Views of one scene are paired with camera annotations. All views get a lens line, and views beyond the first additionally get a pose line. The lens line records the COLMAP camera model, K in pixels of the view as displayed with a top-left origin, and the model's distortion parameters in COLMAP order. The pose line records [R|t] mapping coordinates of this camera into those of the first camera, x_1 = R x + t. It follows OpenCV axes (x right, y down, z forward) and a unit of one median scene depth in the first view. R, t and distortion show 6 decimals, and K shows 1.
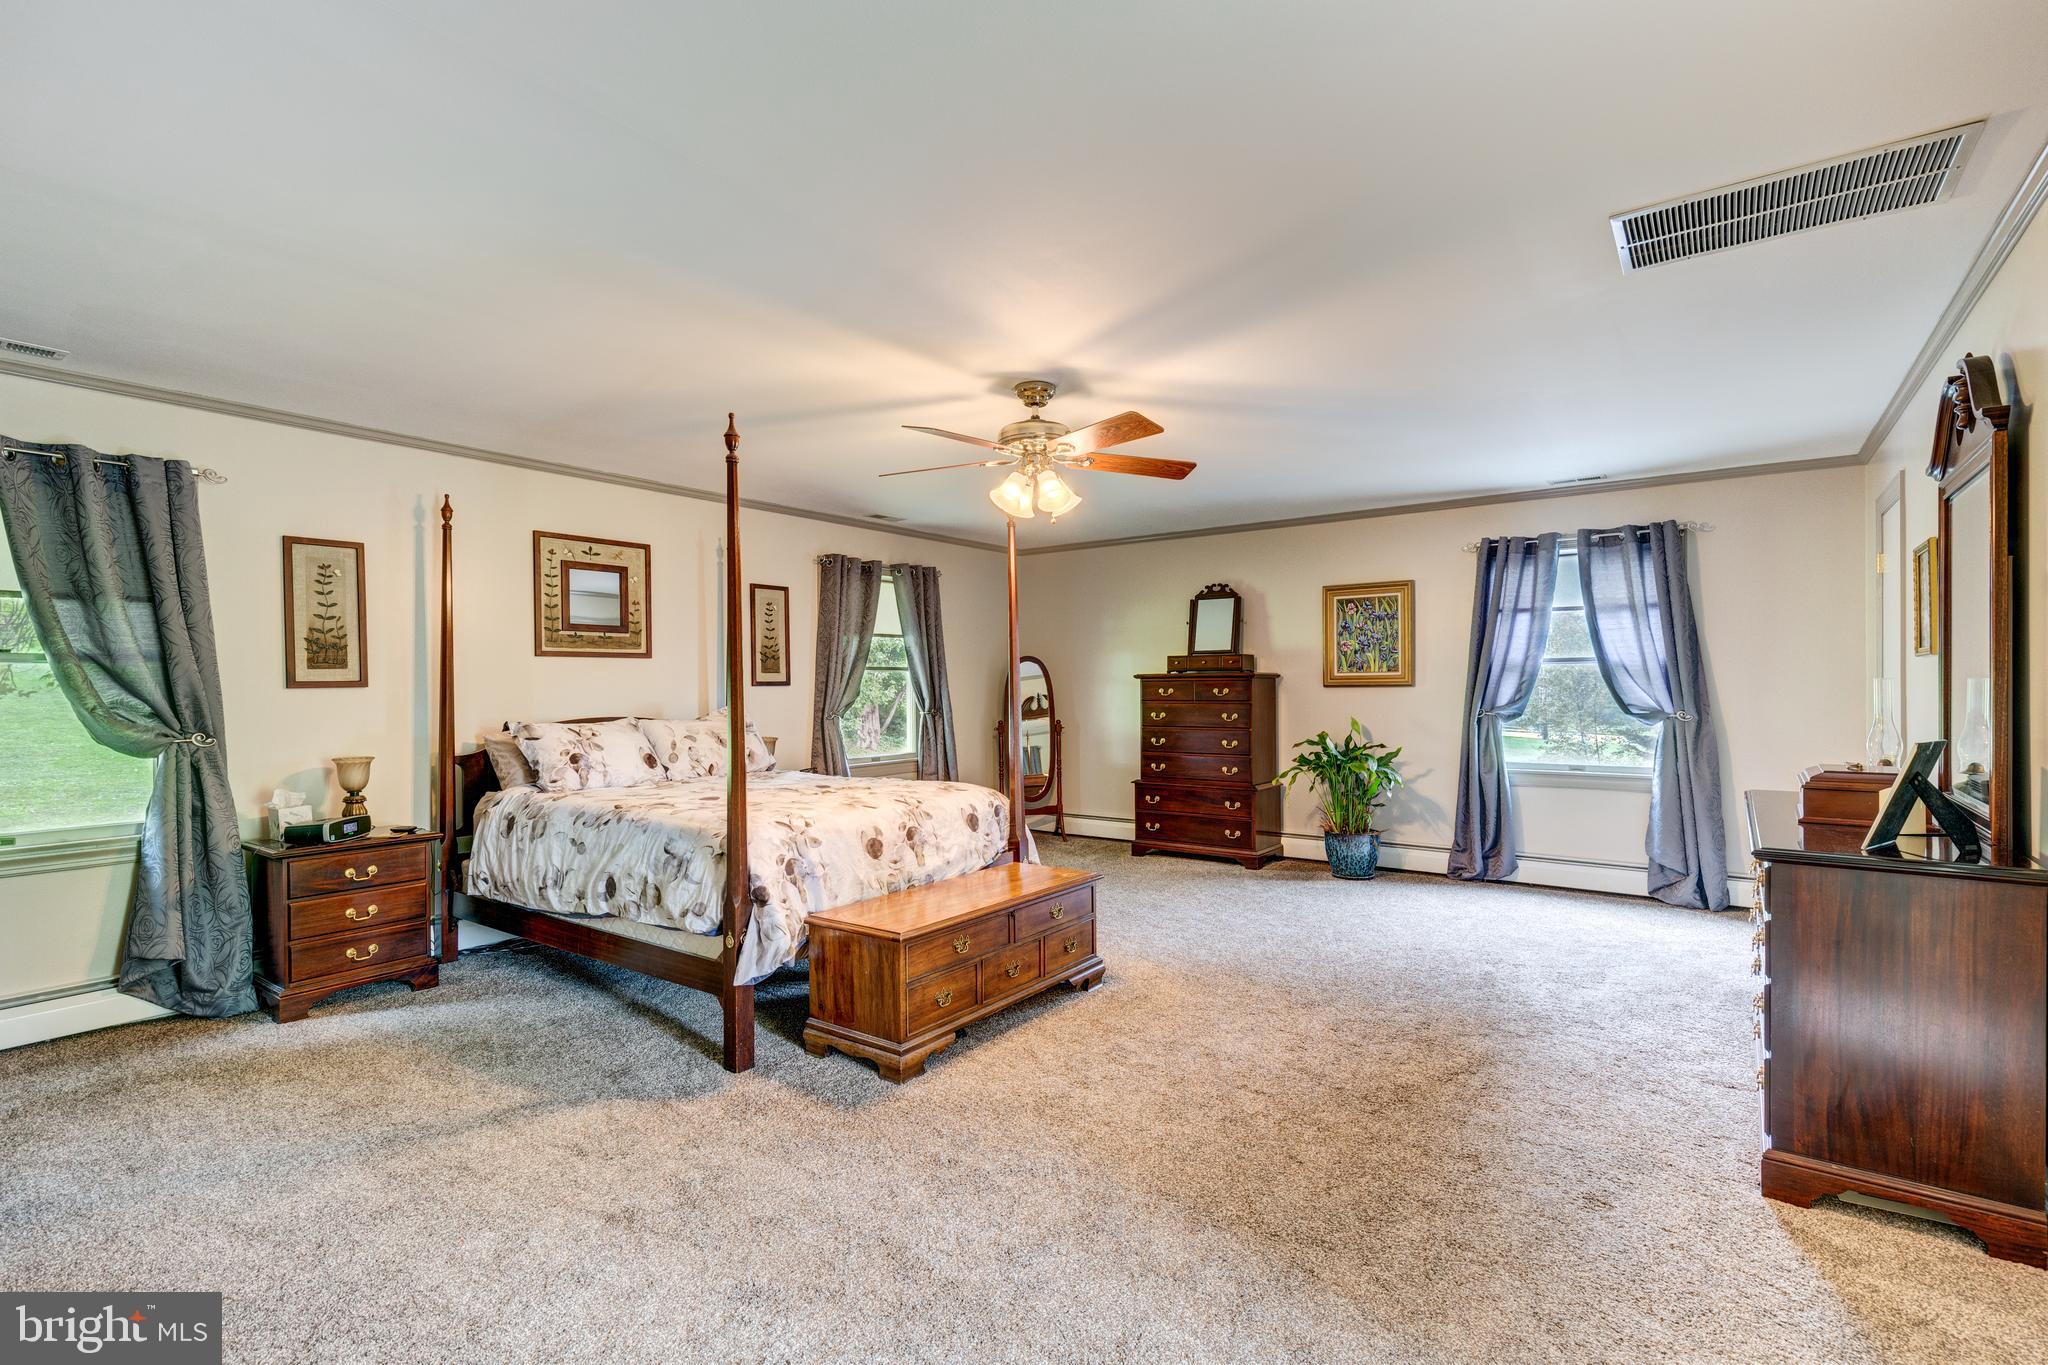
lens RADIAL K [[929.2, 0, 1008.7], [0, 929.2, 685.9], [0, 0, 1]] dist [0.007188, -0.000224]
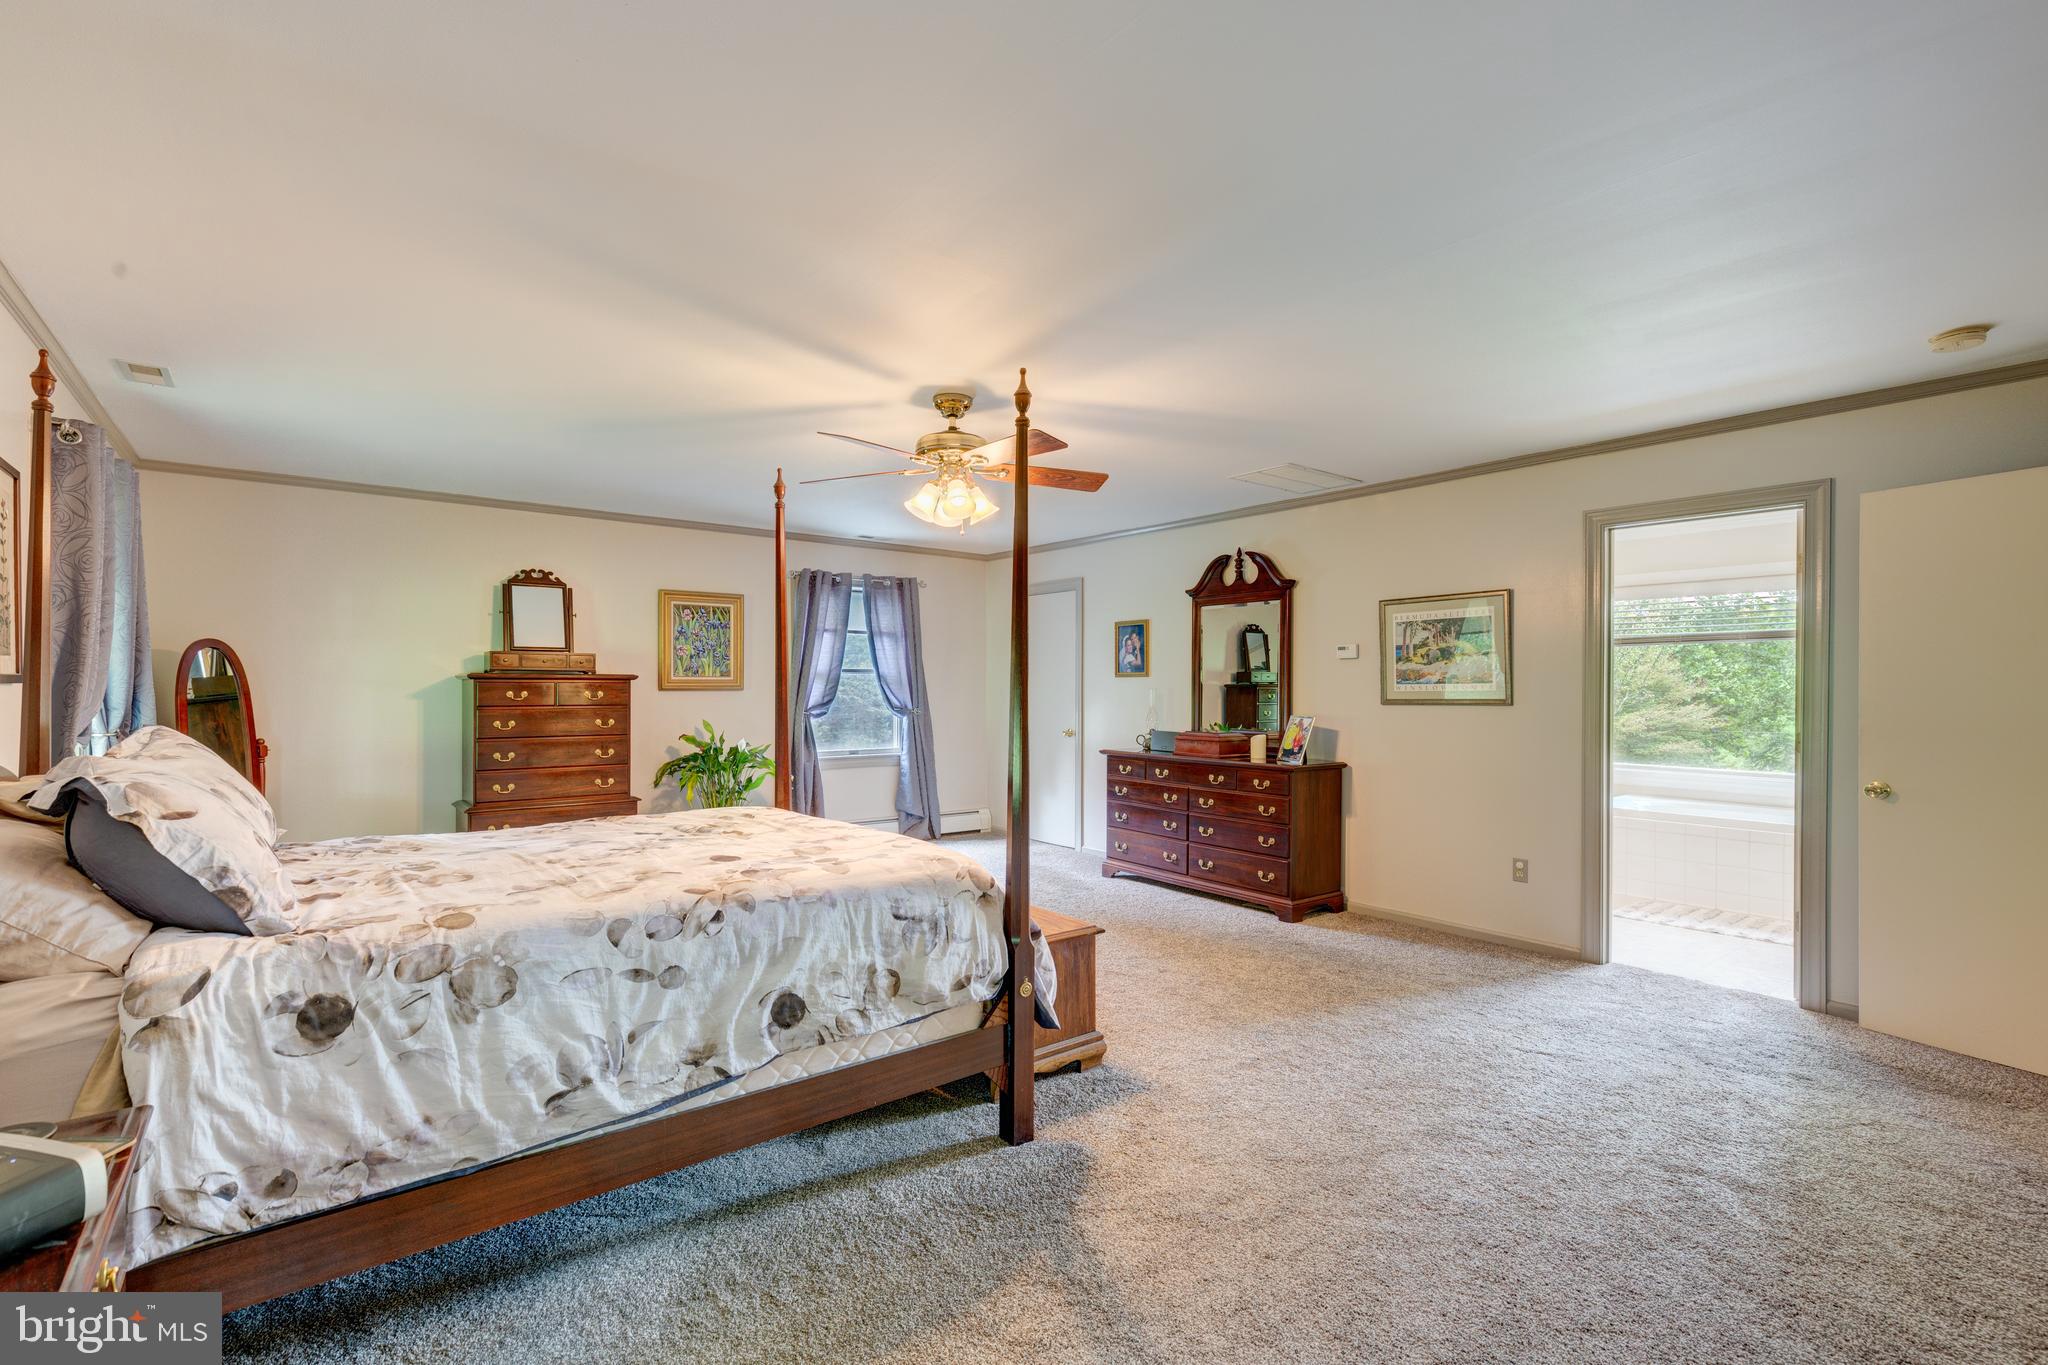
lens RADIAL K [[929.2, 0, 1021.5], [0, 929.2, 686.8], [0, 0, 1]] dist [0.007188, -0.000224]
pose [[0.270391, 0.007423, 0.962722, -0.647960], [-0.005228, 0.999967, -0.006242, 0.002249], [-0.962737, -0.003345, 0.270420, 0.448183]]
